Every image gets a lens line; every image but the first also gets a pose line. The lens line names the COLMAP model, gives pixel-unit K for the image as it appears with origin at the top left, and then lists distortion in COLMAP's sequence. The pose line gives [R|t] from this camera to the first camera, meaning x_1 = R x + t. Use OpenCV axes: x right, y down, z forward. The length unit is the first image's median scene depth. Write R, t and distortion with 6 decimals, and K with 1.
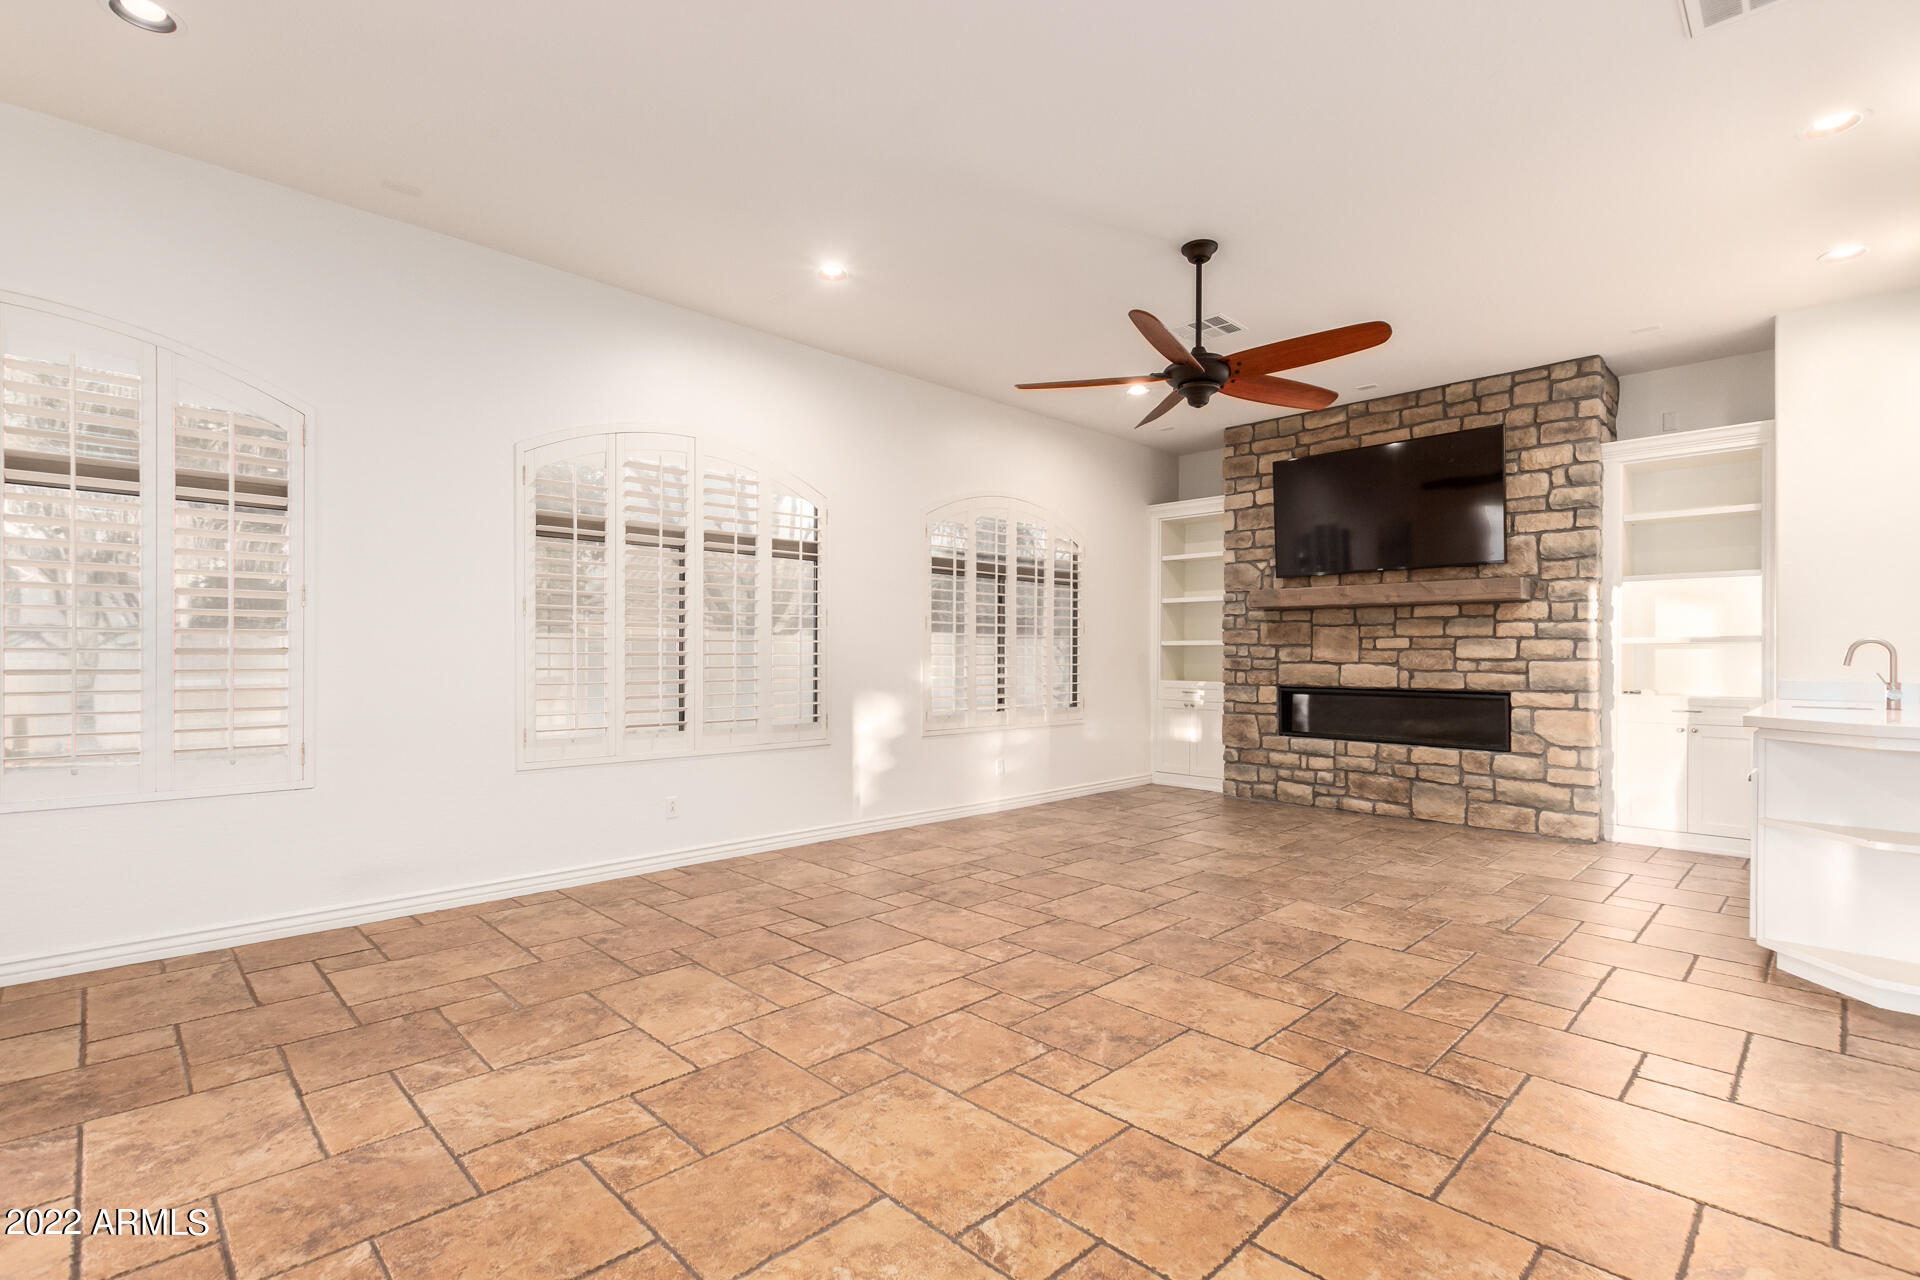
lens RADIAL K [[872.5, 0, 970.2], [0, 872.5, 655.0], [0, 0, 1]] dist [0.004739, 0.000473]
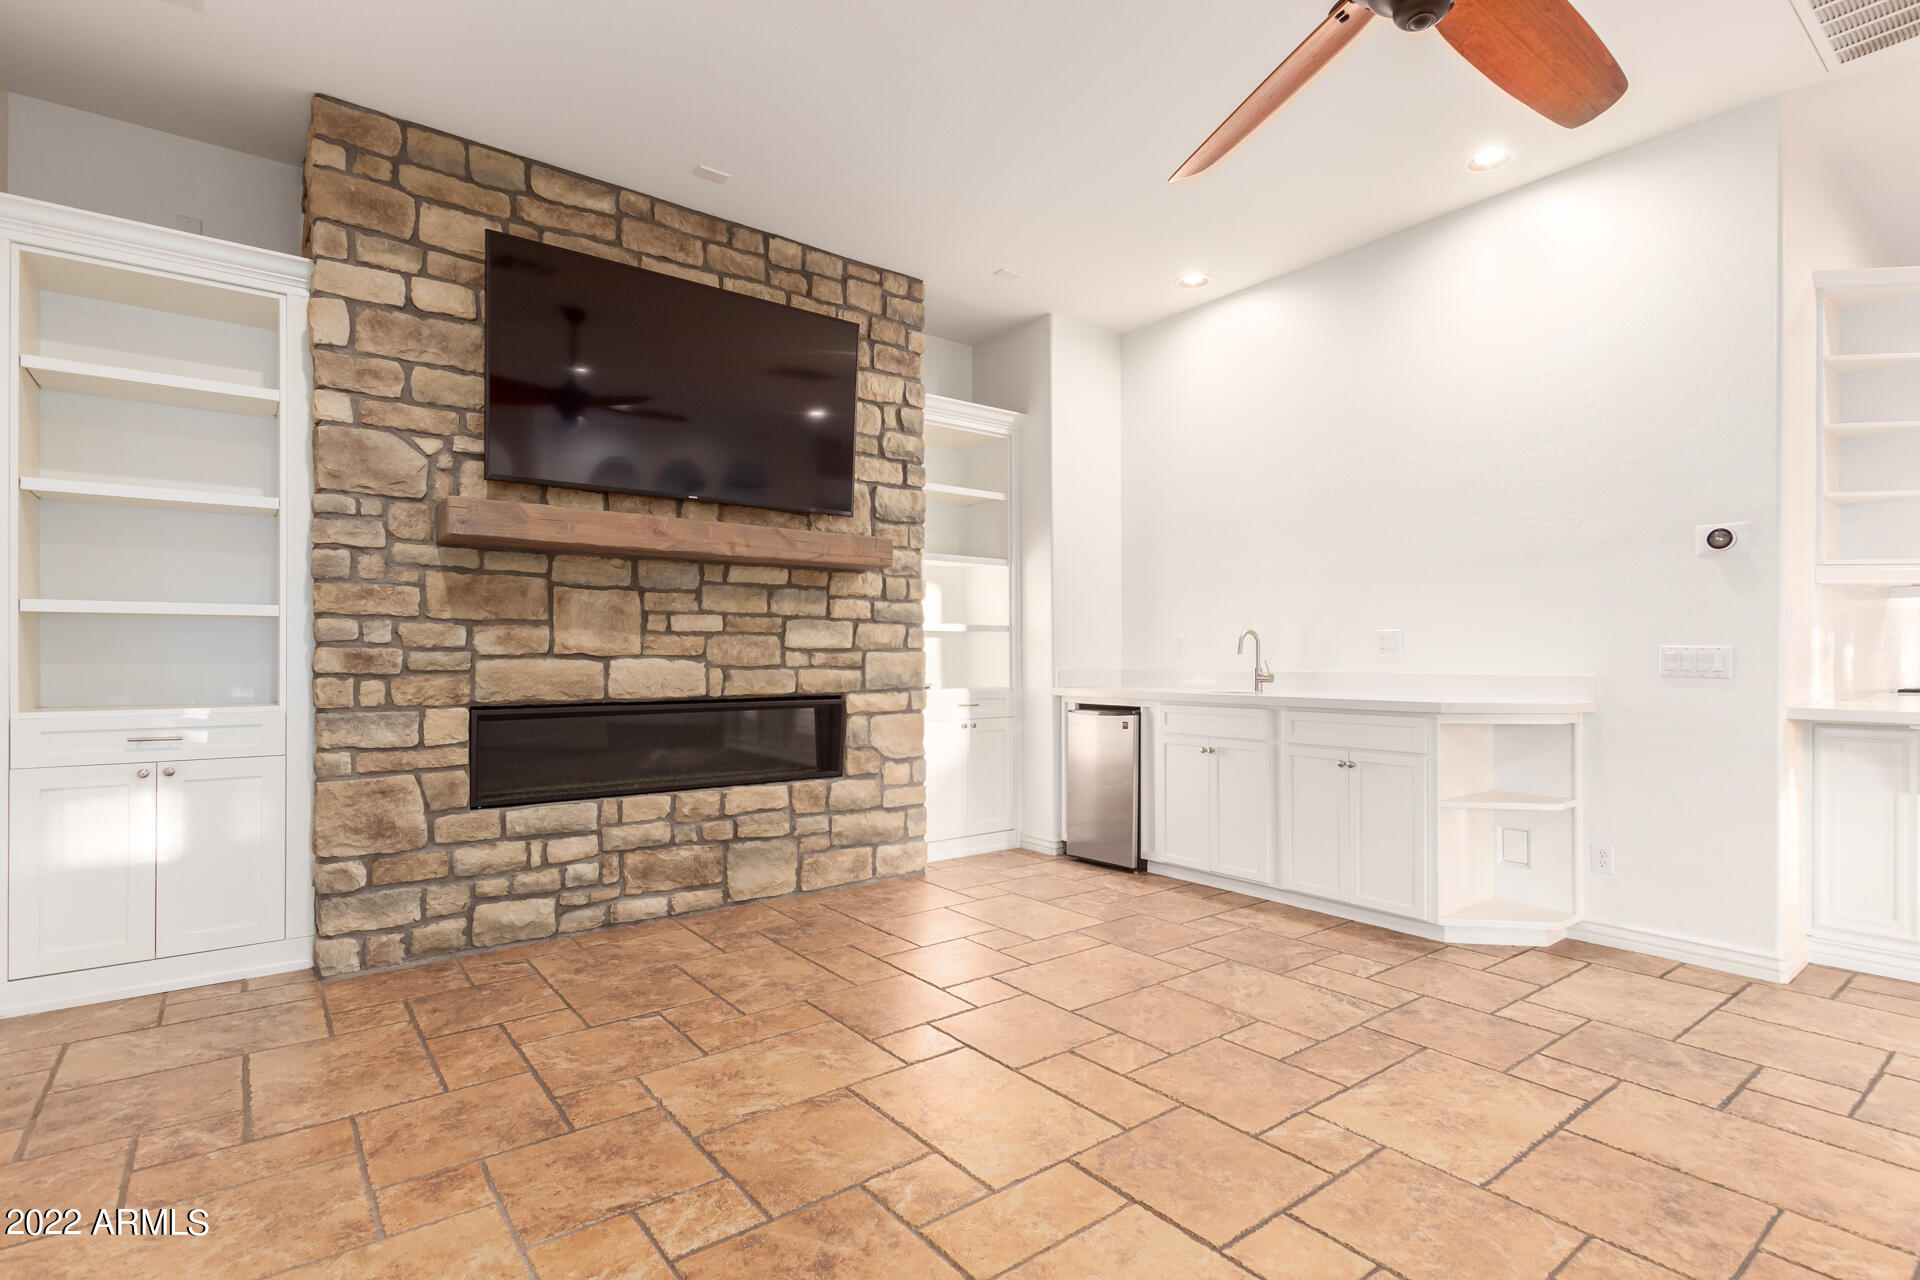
lens RADIAL K [[924.8, 0, 978.8], [0, 924.8, 652.7], [0, 0, 1]] dist [0.005041, 0.001195]
pose [[0.117832, -0.004499, 0.993023, -0.129190], [-0.003064, 0.999983, 0.004894, 0.003300], [-0.993029, -0.003619, 0.117816, 0.743204]]
